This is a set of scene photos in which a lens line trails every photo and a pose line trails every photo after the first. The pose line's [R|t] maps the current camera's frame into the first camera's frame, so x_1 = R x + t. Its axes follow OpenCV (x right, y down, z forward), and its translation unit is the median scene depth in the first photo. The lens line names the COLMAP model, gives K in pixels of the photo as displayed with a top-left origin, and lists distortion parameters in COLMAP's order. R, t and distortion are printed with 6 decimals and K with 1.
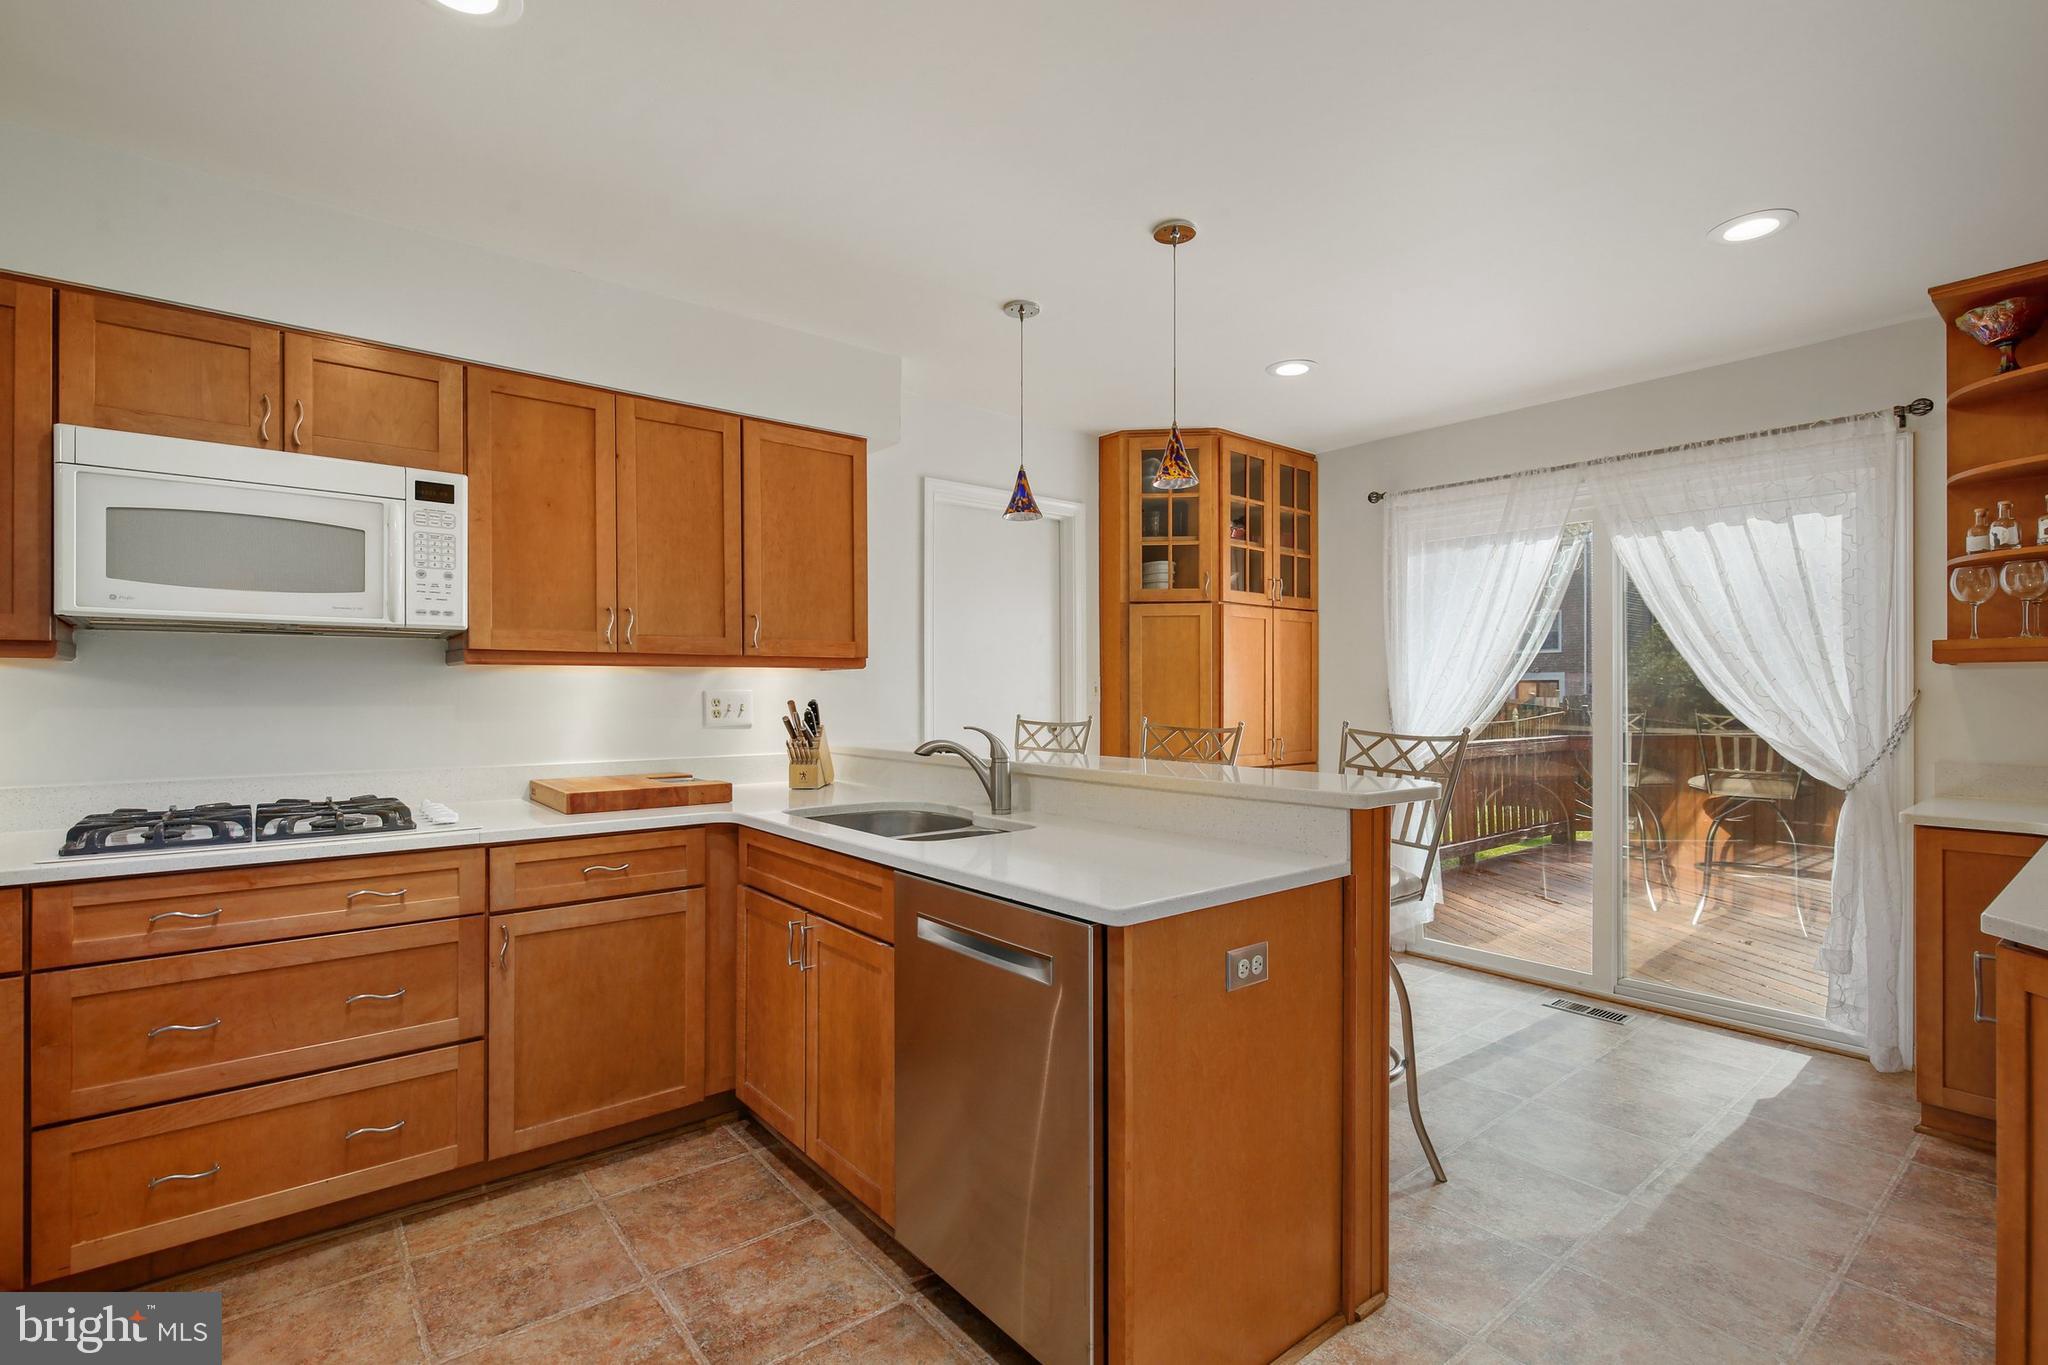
lens RADIAL K [[934.3, 0, 1020.6], [0, 934.3, 690.9], [0, 0, 1]] dist [0.000232, 0.000390]
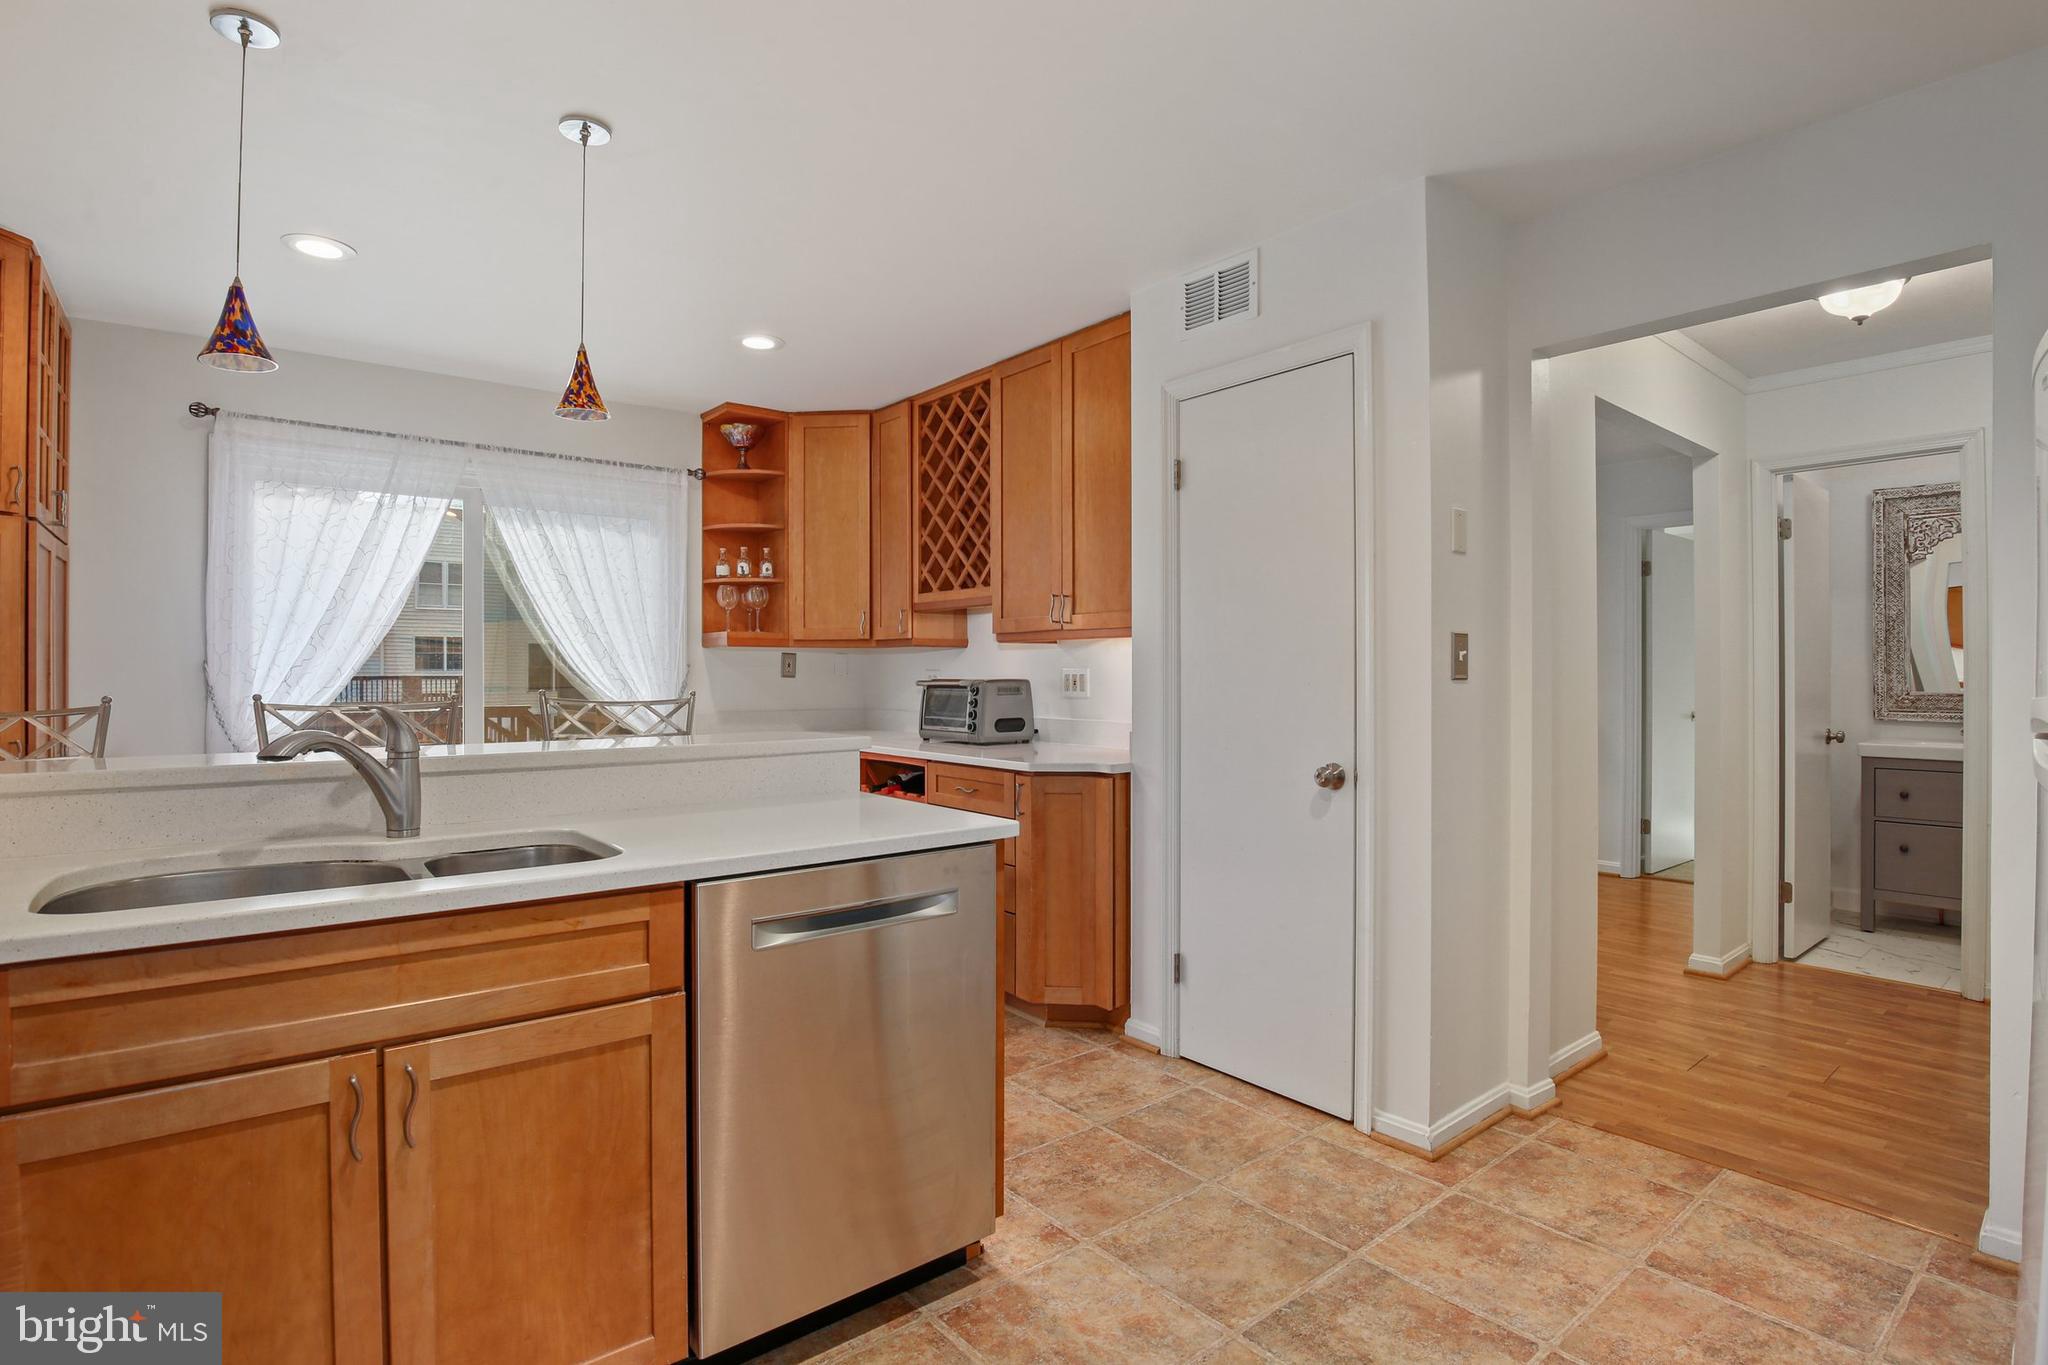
lens RADIAL K [[998.4, 0, 1023.7], [0, 998.4, 673.5], [0, 0, 1]] dist [-0.031335, -0.001163]
pose [[0.005570, 0.001261, 0.999984, -0.601914], [0.001825, 0.999998, -0.001271, 0.015786], [-0.999983, 0.001832, 0.005568, 0.469949]]
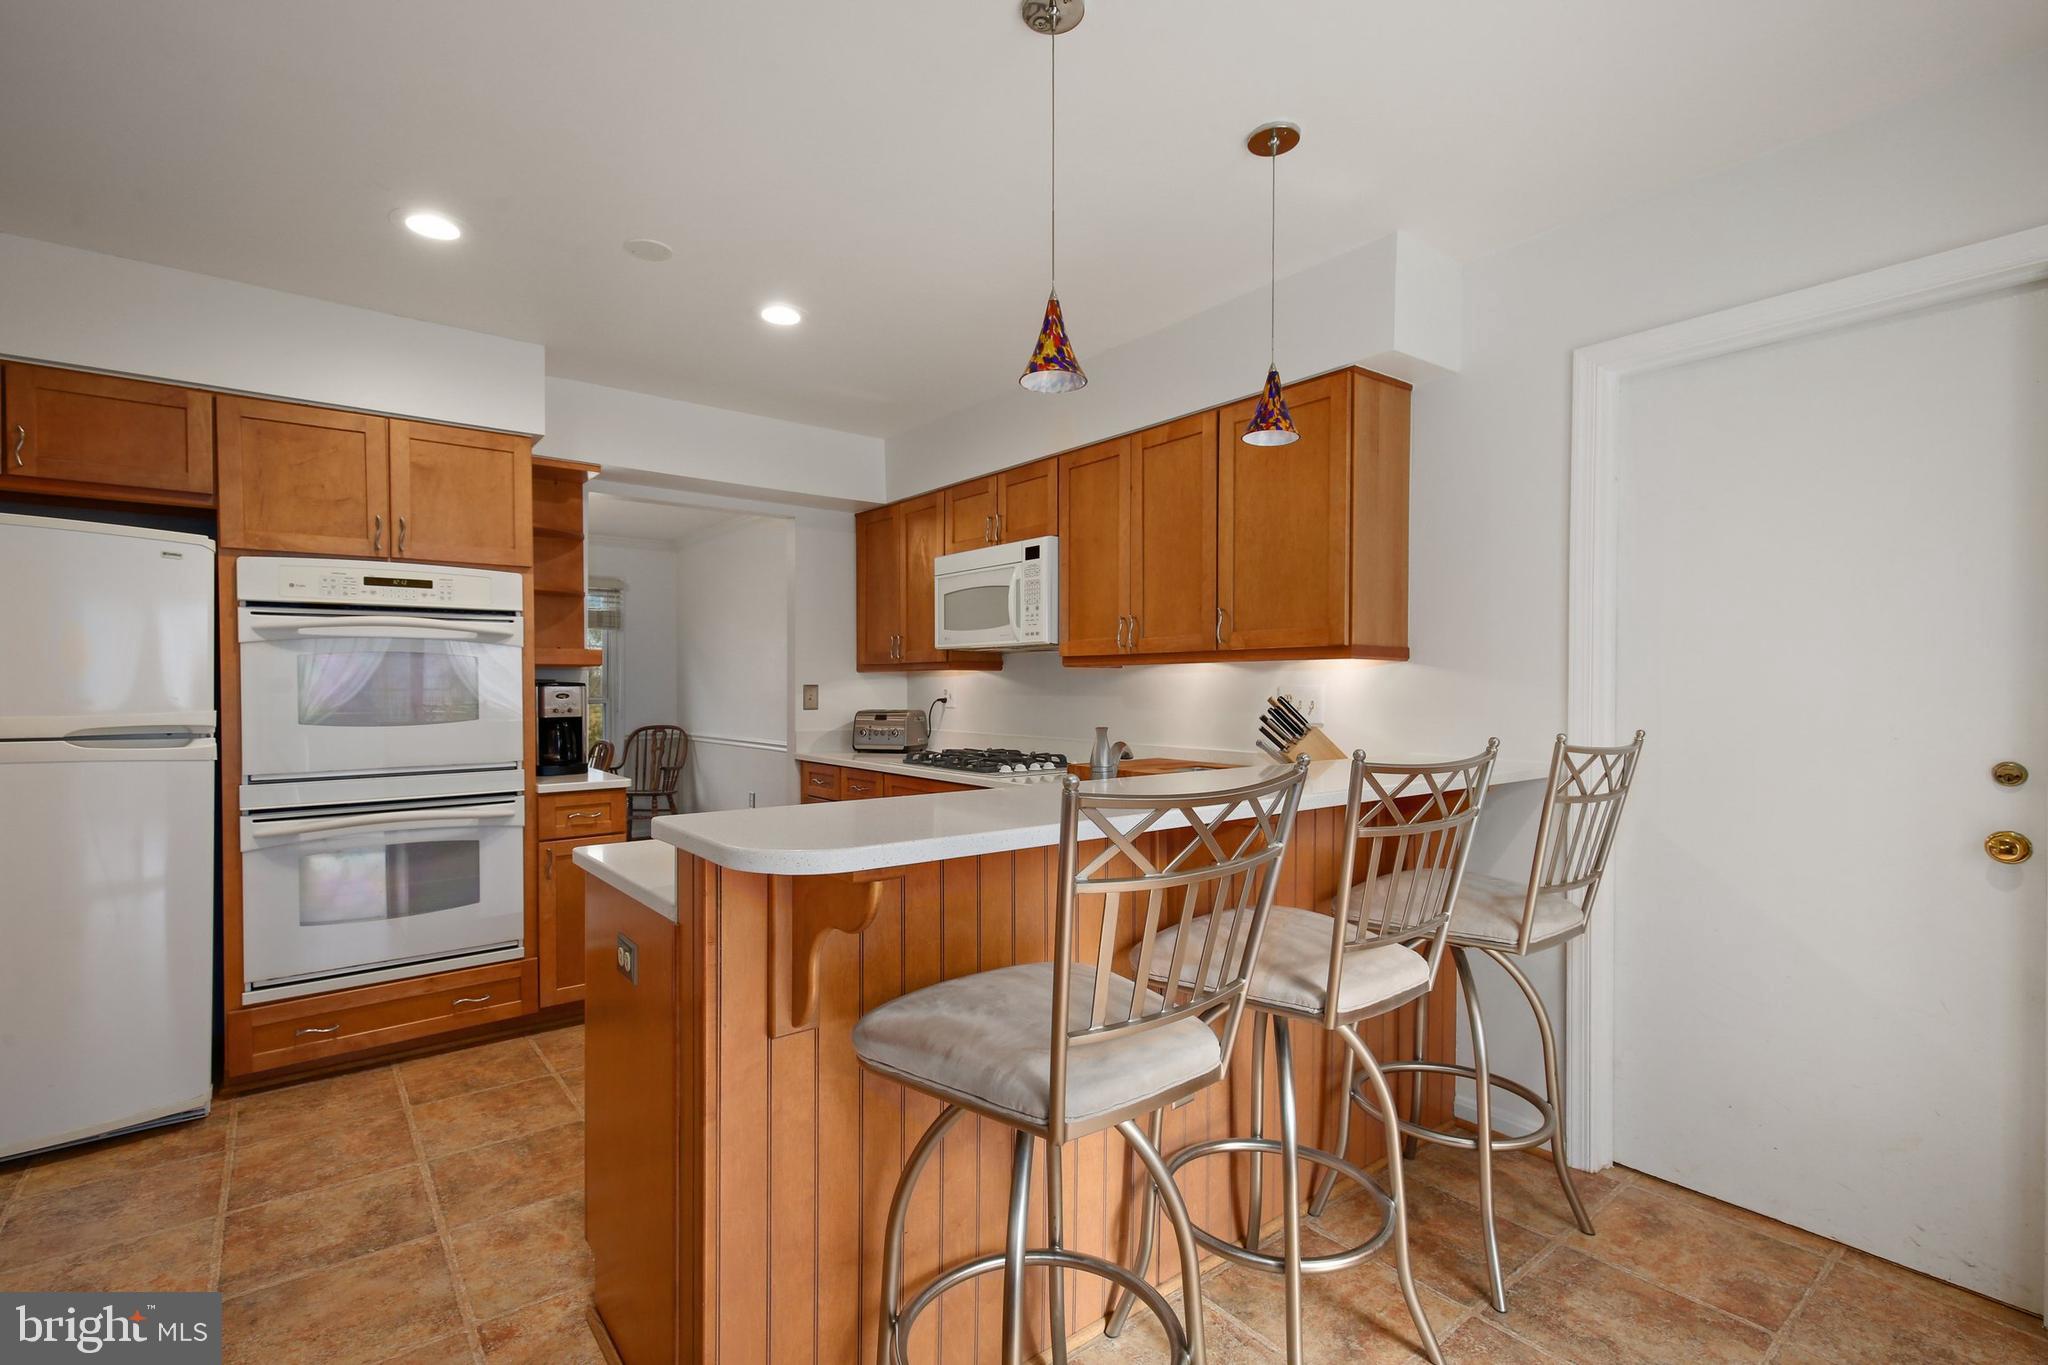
lens RADIAL K [[941.1, 0, 1028.3], [0, 941.1, 695.4], [0, 0, 1]] dist [0.012708, -0.003678]
pose [[-0.010305, 0.010047, -0.999896, 0.689967], [-0.002394, 0.999946, 0.010072, -0.000238], [0.999944, 0.002497, -0.010280, 0.794848]]
